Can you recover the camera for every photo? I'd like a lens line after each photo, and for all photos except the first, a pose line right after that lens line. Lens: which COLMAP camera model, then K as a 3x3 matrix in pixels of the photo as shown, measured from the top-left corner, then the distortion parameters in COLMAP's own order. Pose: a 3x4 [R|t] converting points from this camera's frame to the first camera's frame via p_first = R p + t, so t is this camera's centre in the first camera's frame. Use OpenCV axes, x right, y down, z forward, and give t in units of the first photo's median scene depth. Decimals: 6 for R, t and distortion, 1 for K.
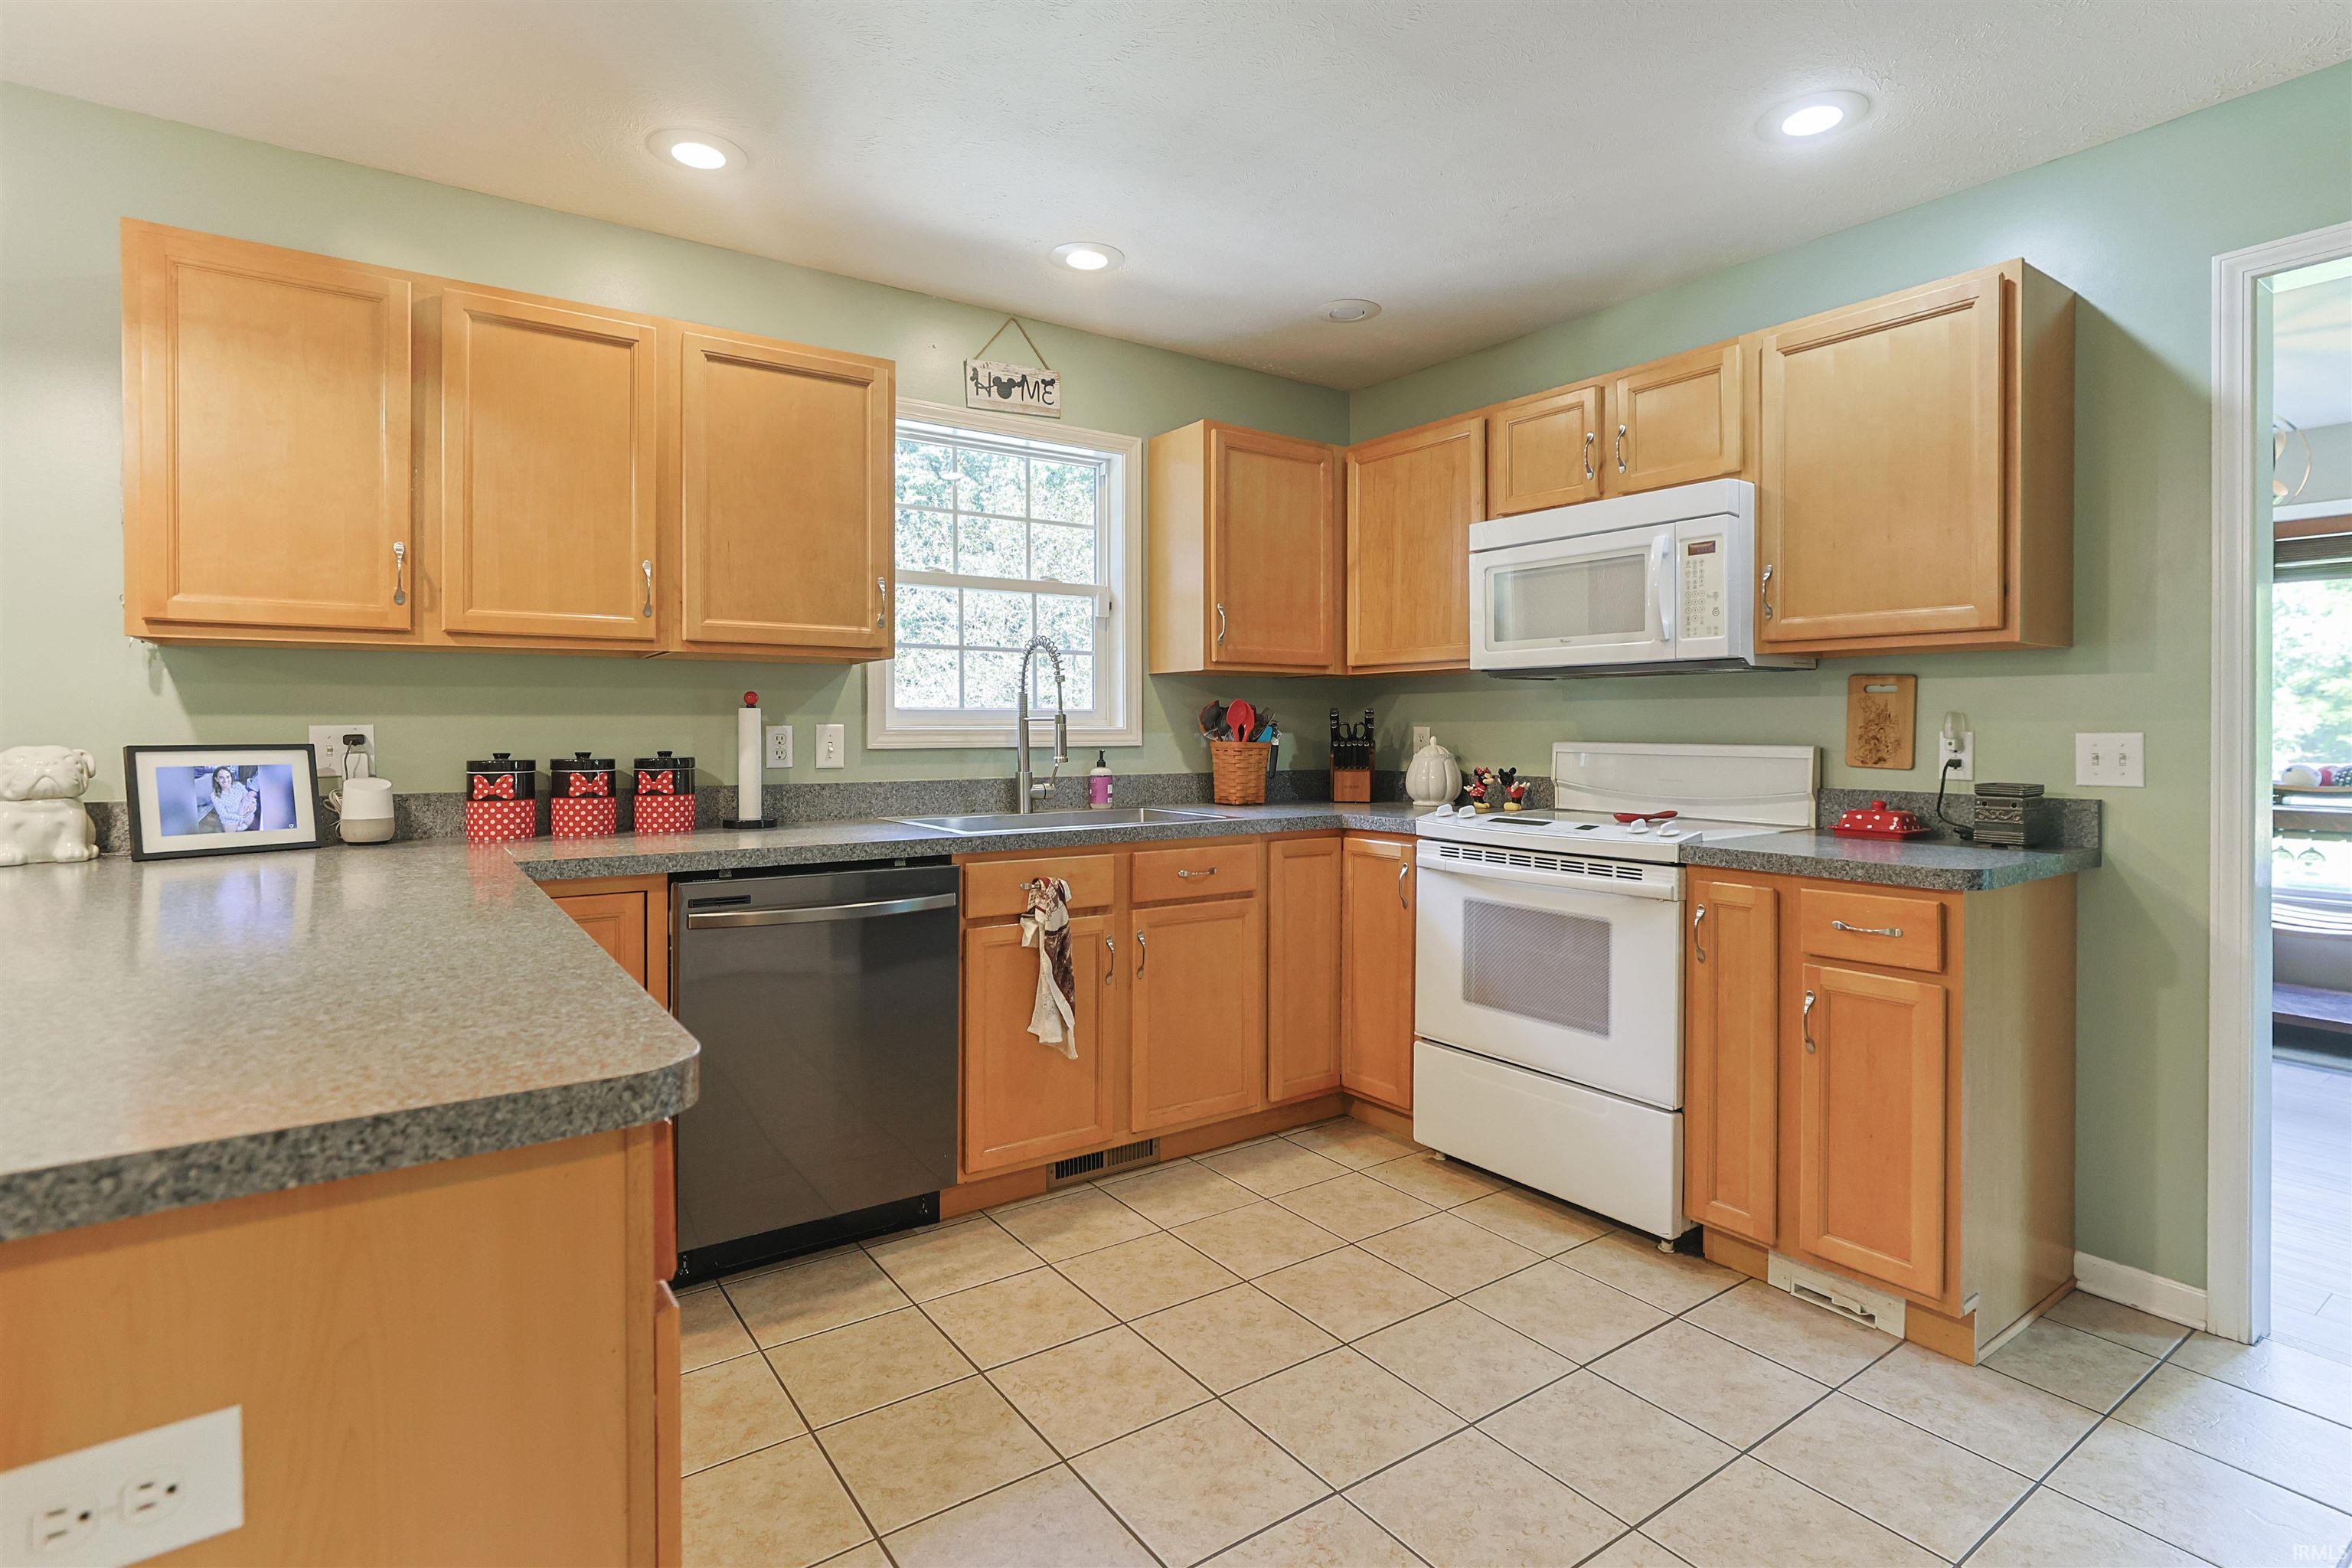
lens RADIAL K [[1140.7, 0, 1195.4], [0, 1140.7, 725.3], [0, 0, 1]] dist [-0.018379, 0.009332]
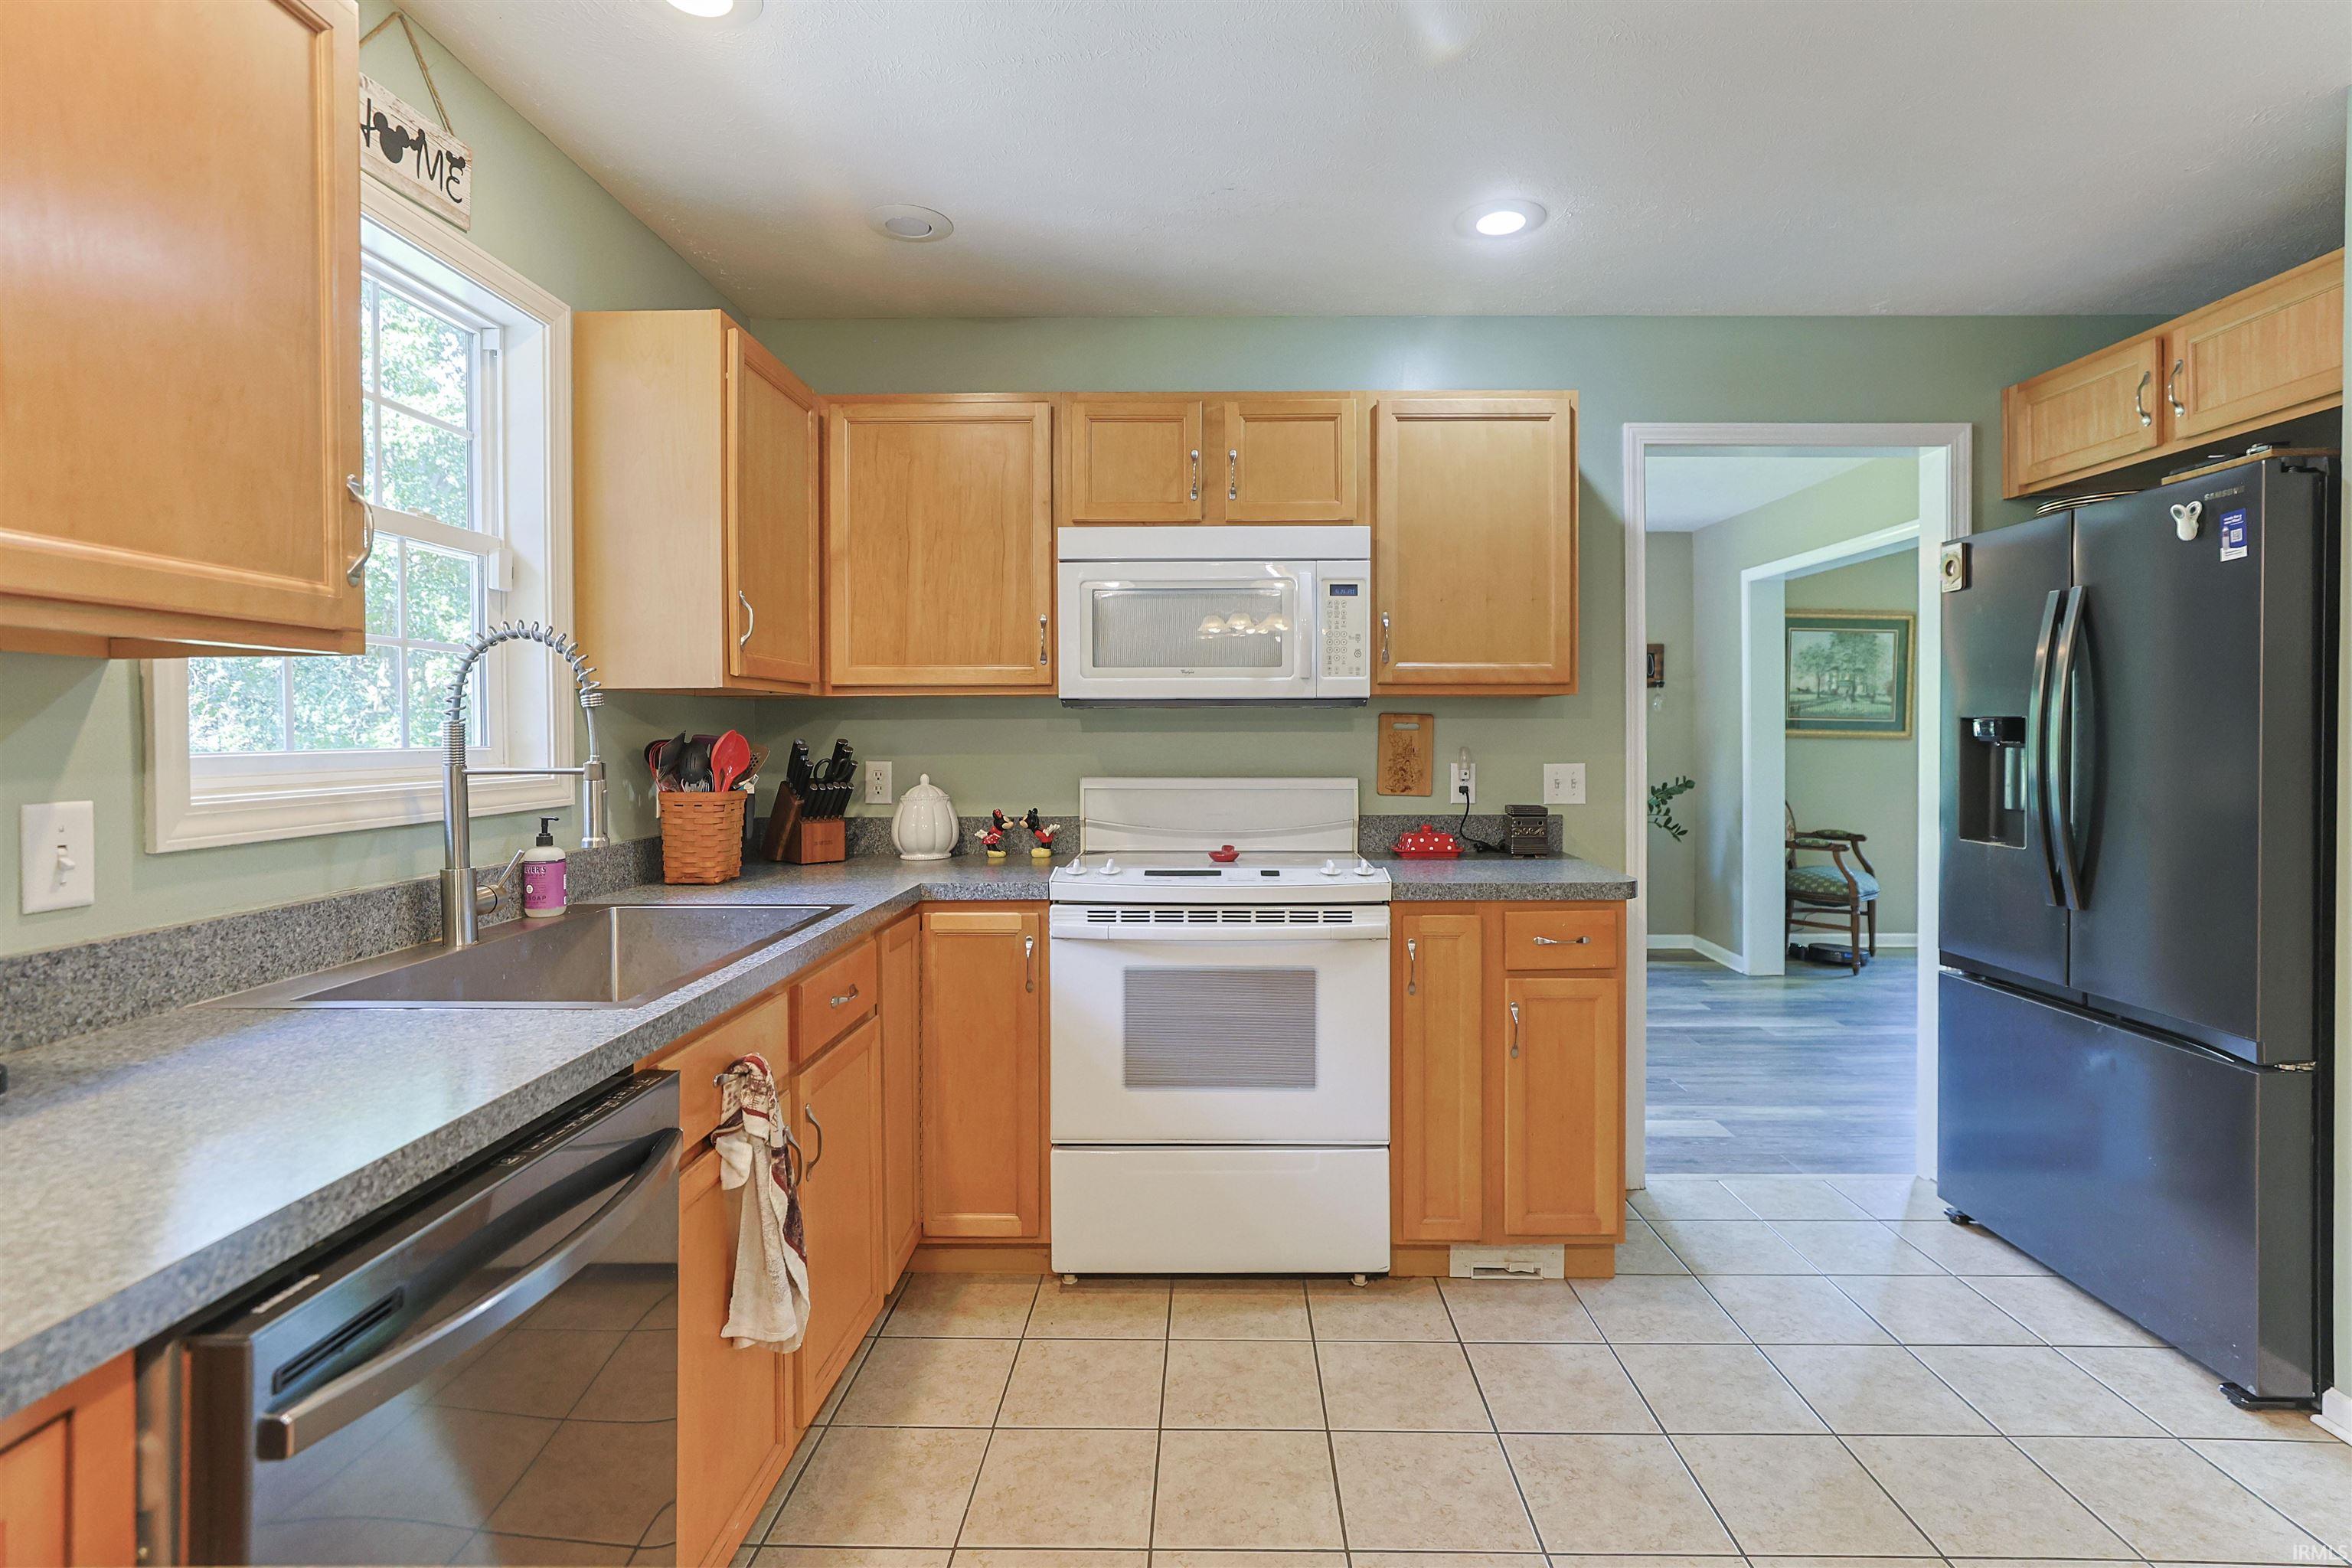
lens RADIAL K [[1140.7, 0, 1187.1], [0, 1140.7, 742.6], [0, 0, 1]] dist [-0.018379, 0.009332]
pose [[0.600669, -0.010062, 0.799435, -0.458589], [0.003044, 0.999942, 0.010298, -0.028873], [-0.799492, -0.003752, 0.600665, 0.490730]]
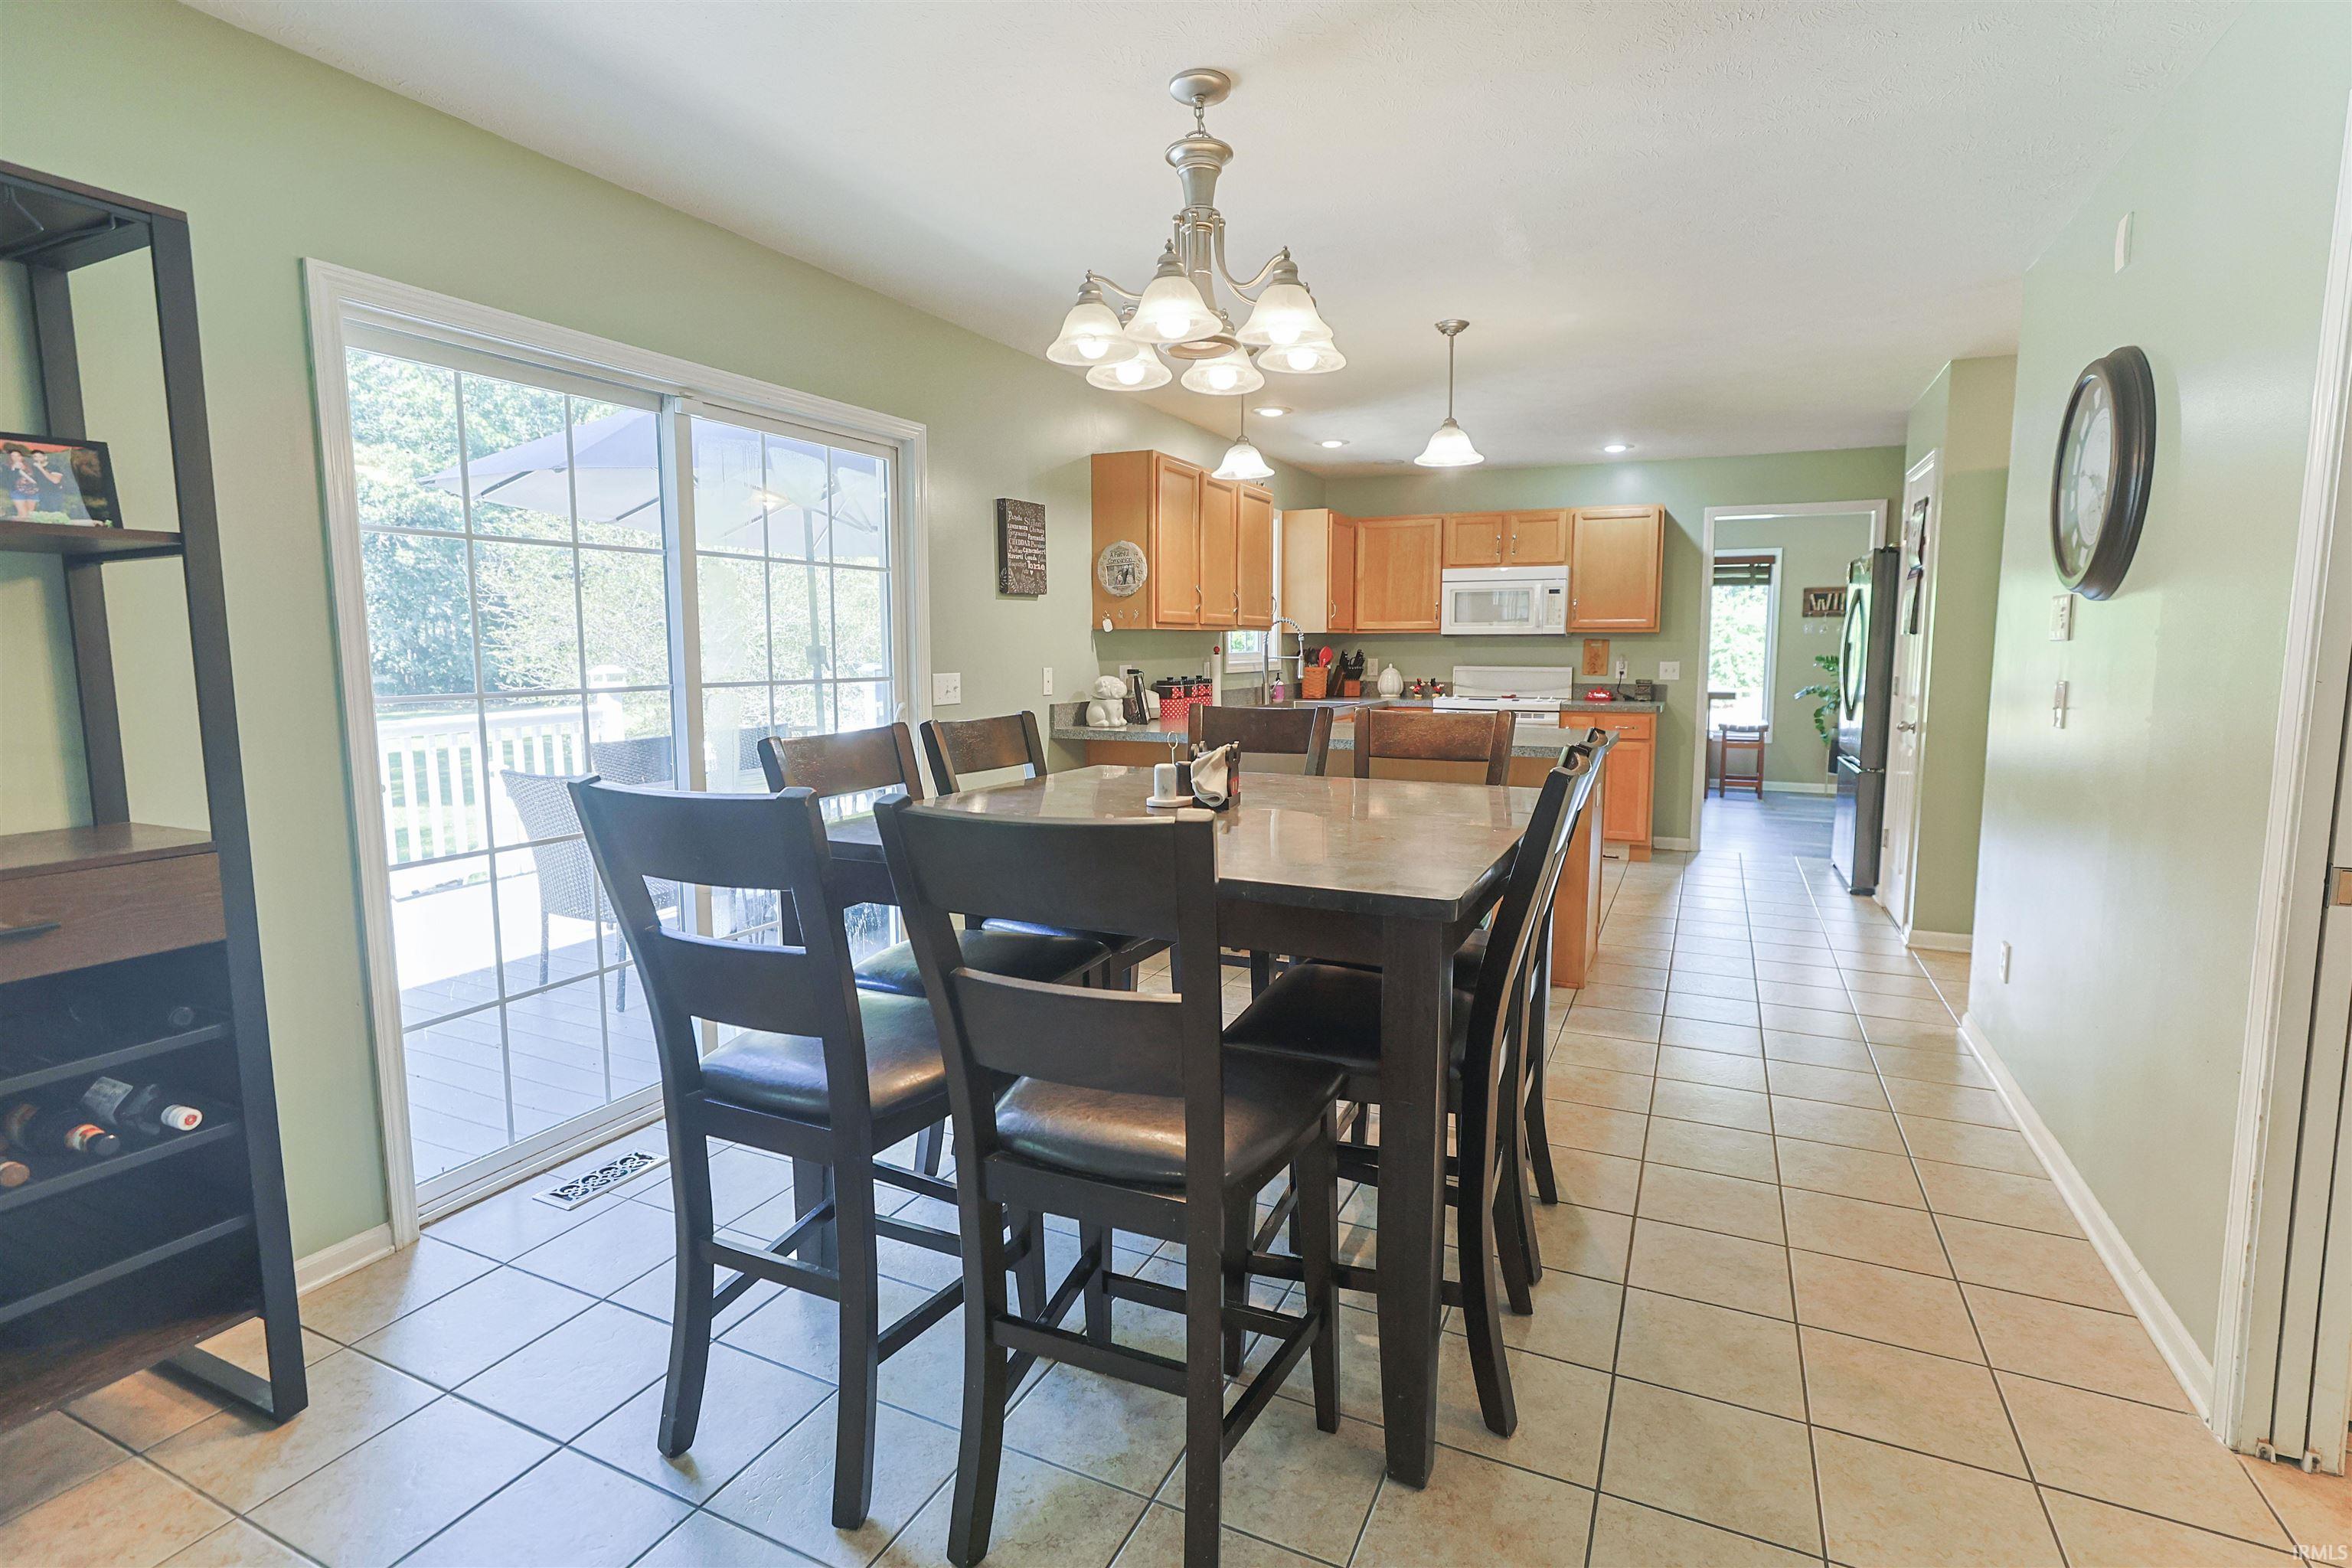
lens RADIAL K [[1140.7, 0, 1198.7], [0, 1140.7, 762.5], [0, 0, 1]] dist [-0.018379, 0.009332]
pose [[0.863800, -0.054790, 0.500848, -1.576259], [0.002193, 0.994469, 0.105009, -0.041638], [-0.503831, -0.089608, 0.859142, -0.861611]]
